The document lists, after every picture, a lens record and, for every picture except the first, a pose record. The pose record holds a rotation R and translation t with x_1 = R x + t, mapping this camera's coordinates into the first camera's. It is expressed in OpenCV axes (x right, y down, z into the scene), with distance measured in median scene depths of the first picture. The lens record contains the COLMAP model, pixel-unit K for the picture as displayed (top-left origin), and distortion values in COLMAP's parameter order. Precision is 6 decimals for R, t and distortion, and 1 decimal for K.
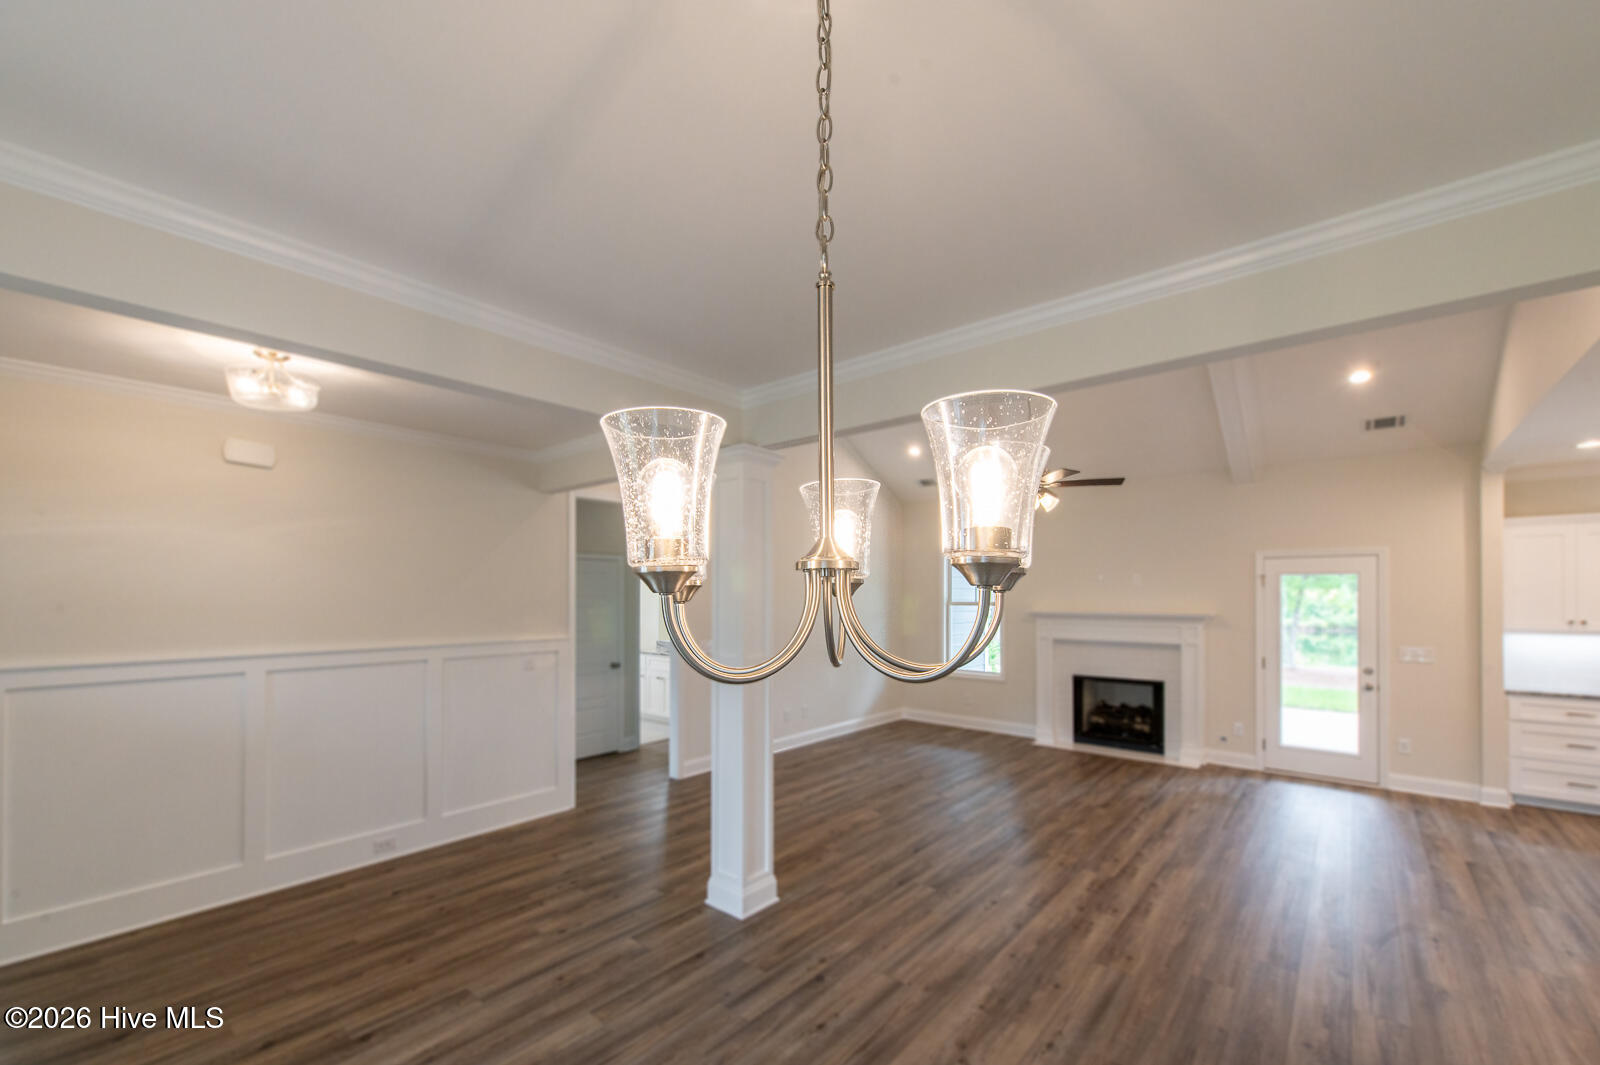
lens RADIAL K [[639.7, 0, 812.8], [0, 639.7, 592.1], [0, 0, 1]] dist [0.010287, -0.001934]
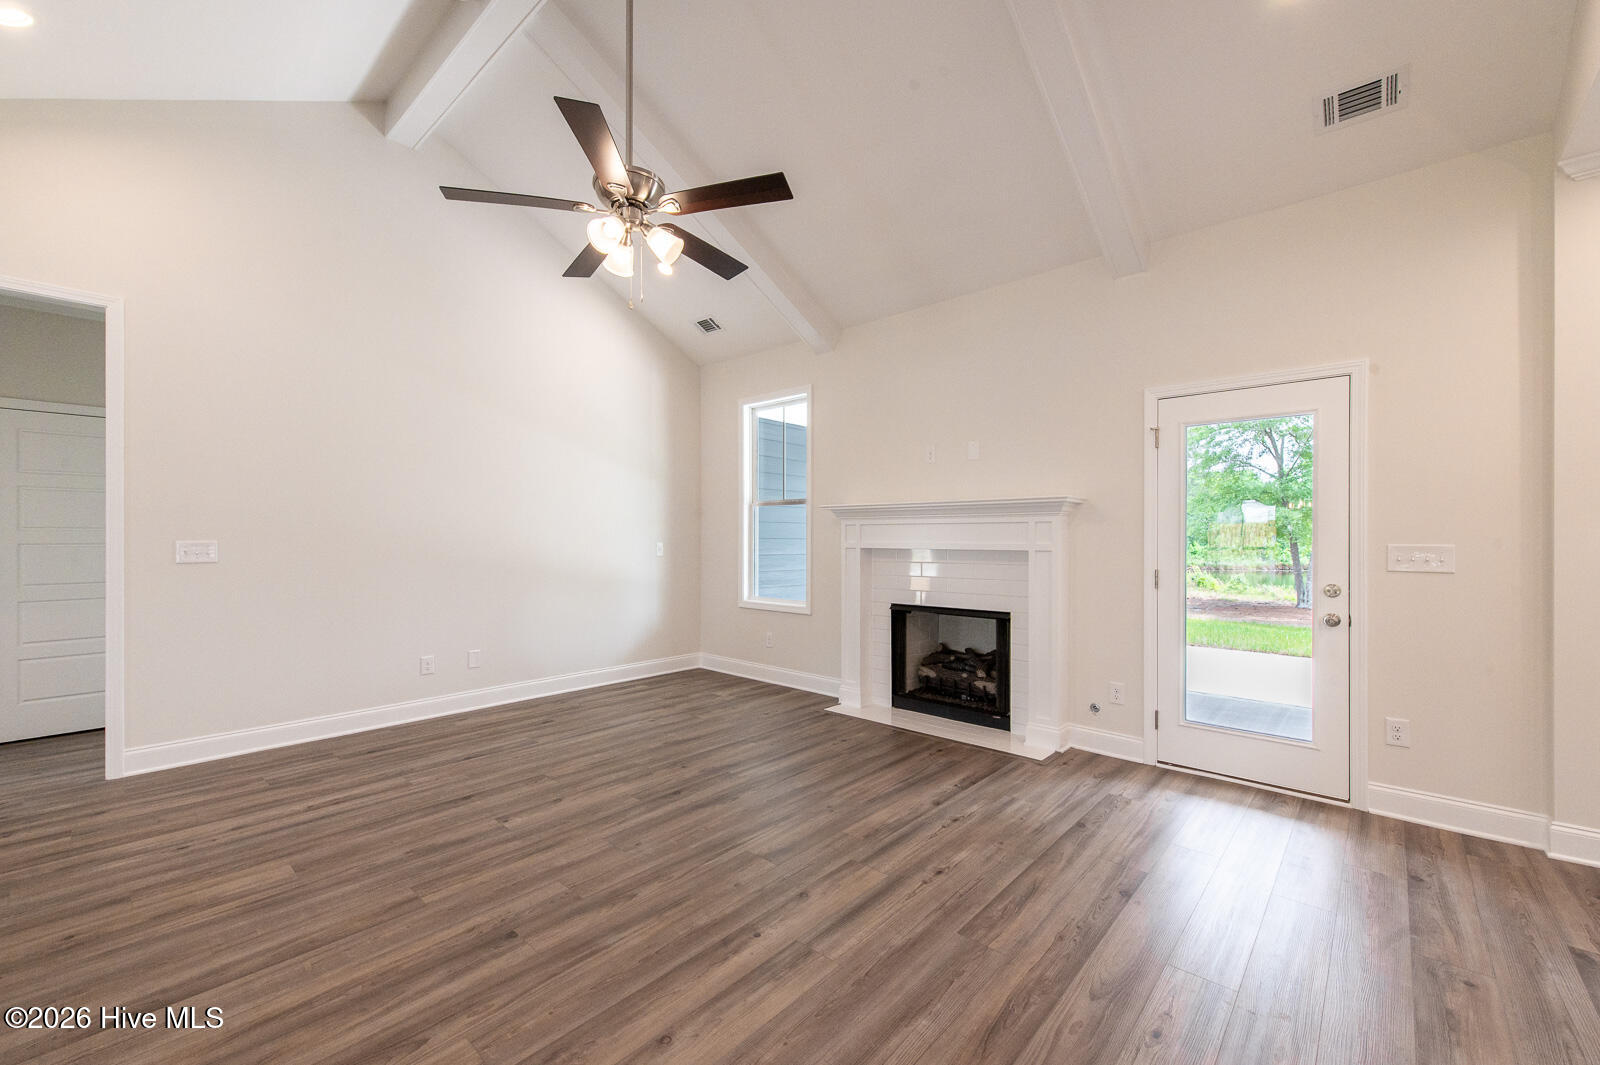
lens RADIAL K [[639.7, 0, 812.0], [0, 639.7, 539.2], [0, 0, 1]] dist [0.010287, -0.001934]
pose [[0.999588, -0.001444, -0.028678, 0.409865], [0.001735, 0.999947, 0.010125, 0.067926], [0.028662, -0.010171, 0.999537, 0.414989]]
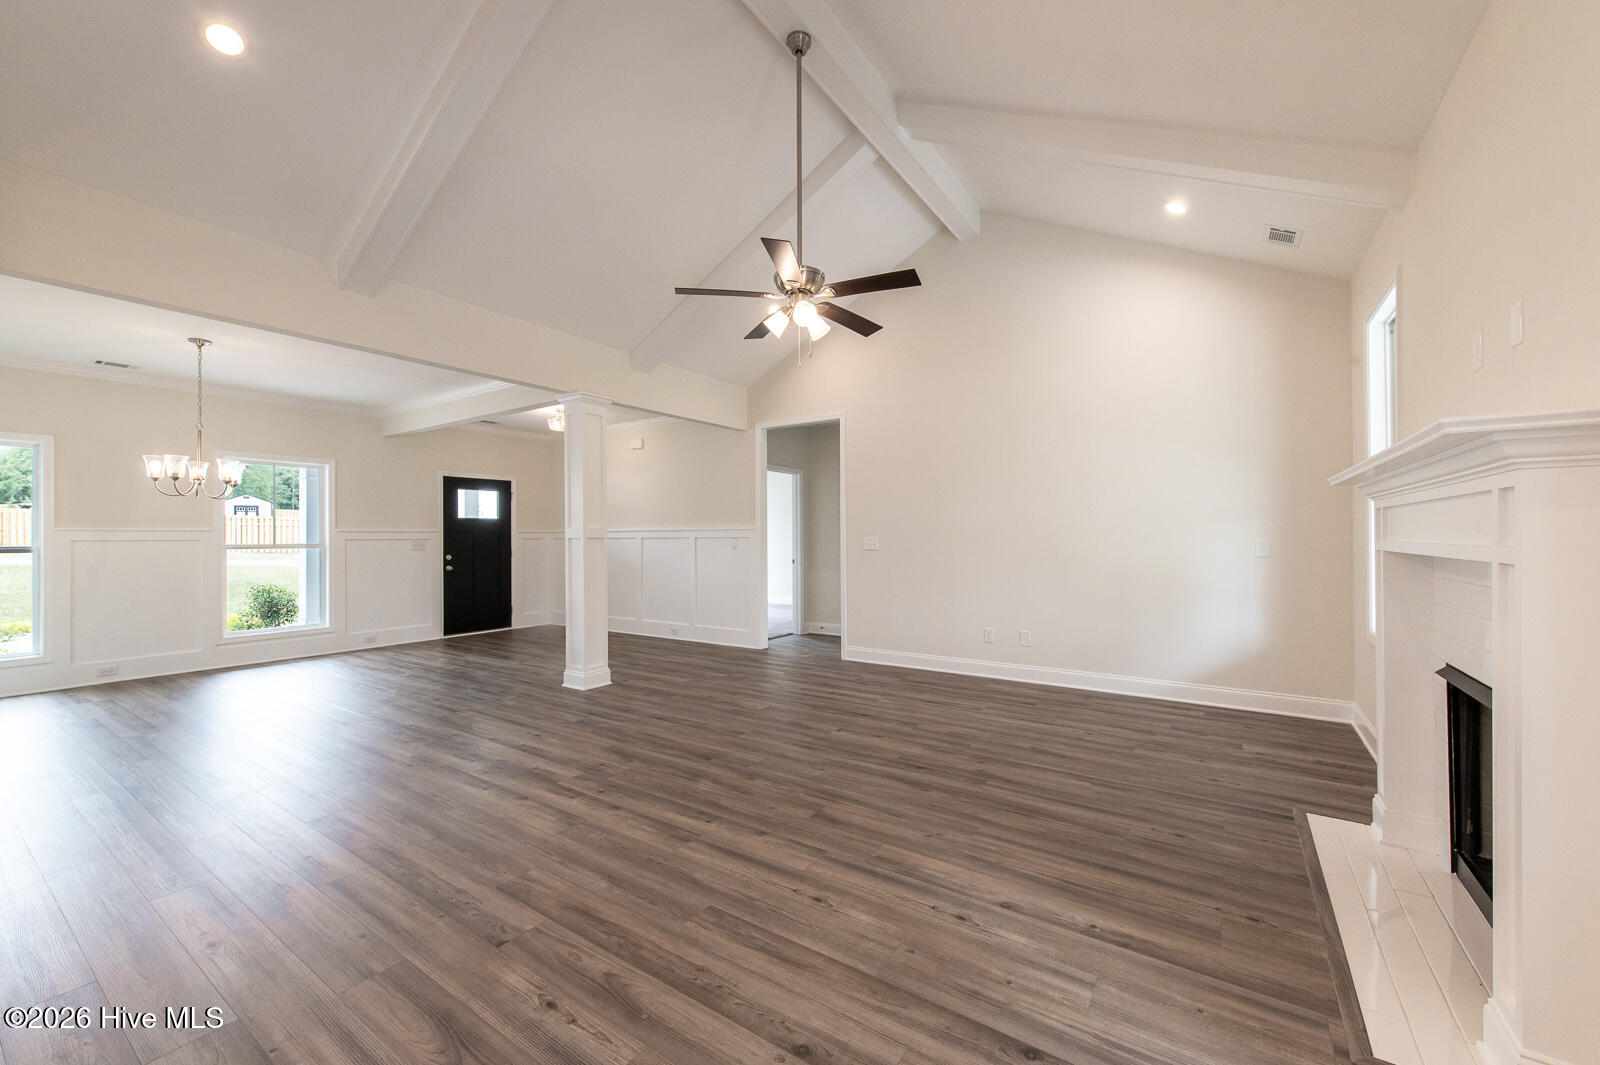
lens RADIAL K [[639.7, 0, 796.2], [0, 639.7, 535.8], [0, 0, 1]] dist [0.010287, -0.001934]
pose [[0.094654, -0.002605, -0.995507, 0.832698], [0.011505, 0.999933, -0.001522, 0.073561], [0.995444, -0.011309, 0.094677, 0.764871]]
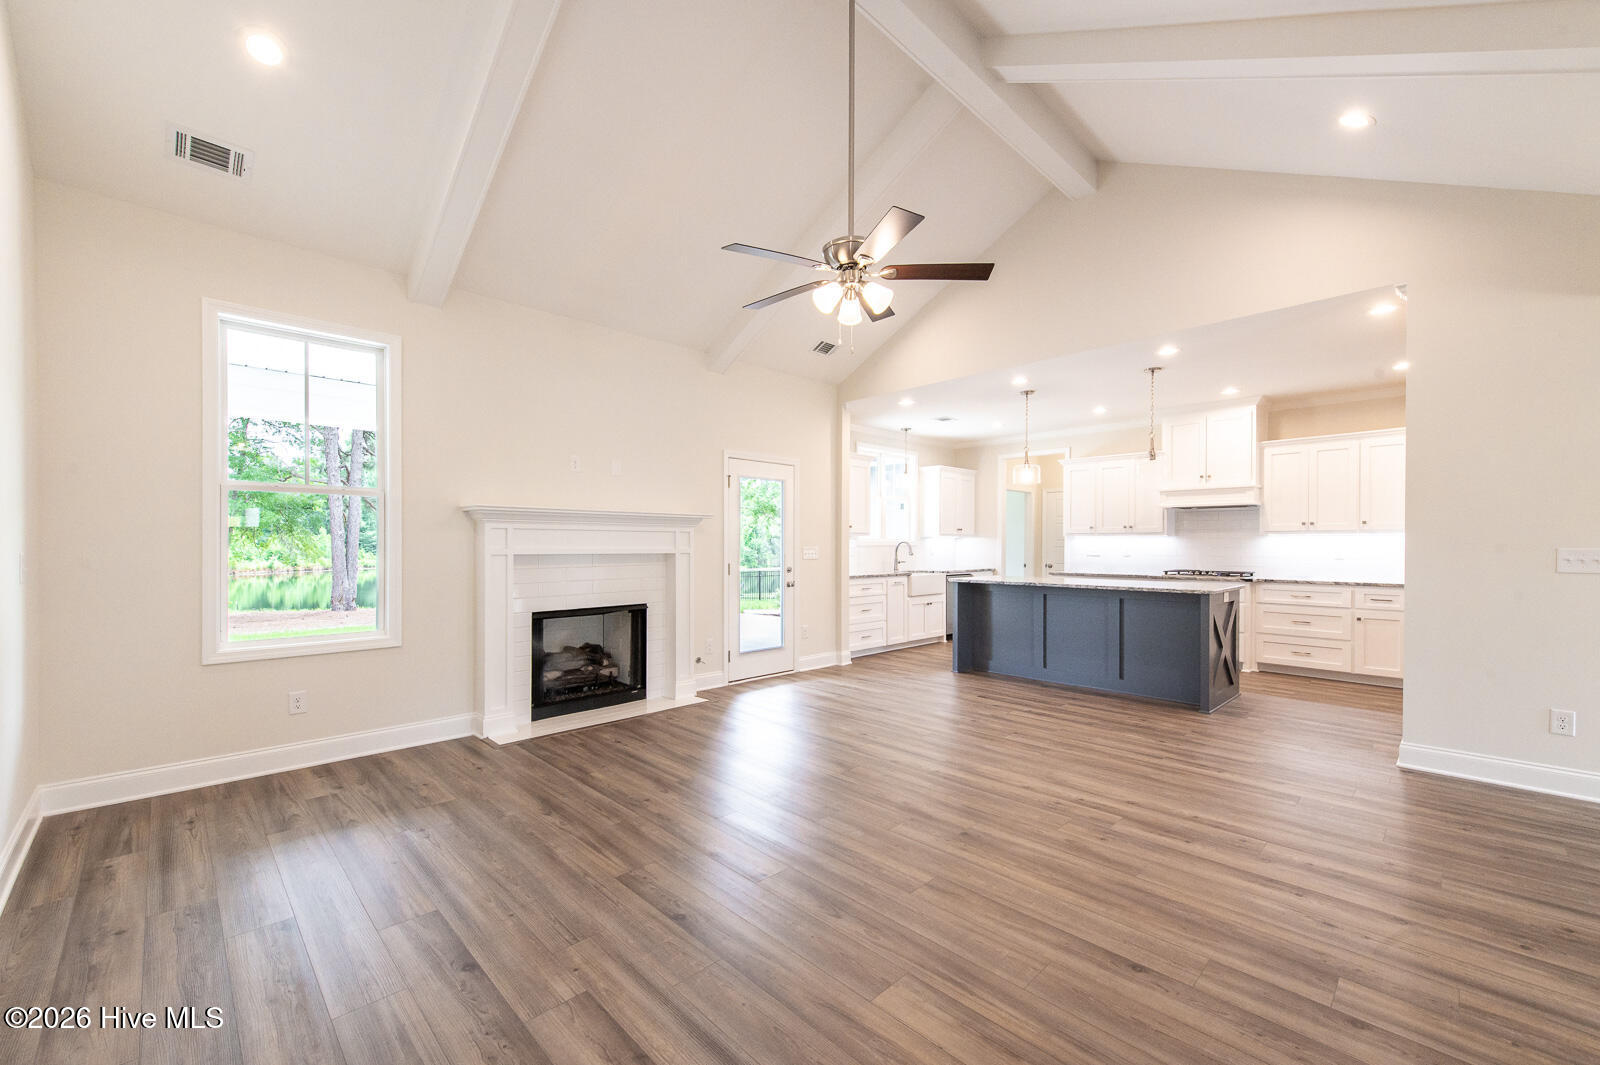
lens RADIAL K [[639.7, 0, 796.4], [0, 639.7, 544.8], [0, 0, 1]] dist [0.010287, -0.001934]
pose [[0.106533, -0.001911, 0.994307, -0.213383], [-0.008644, 0.999959, 0.002848, 0.071329], [-0.994272, -0.008898, 0.106512, 0.809672]]
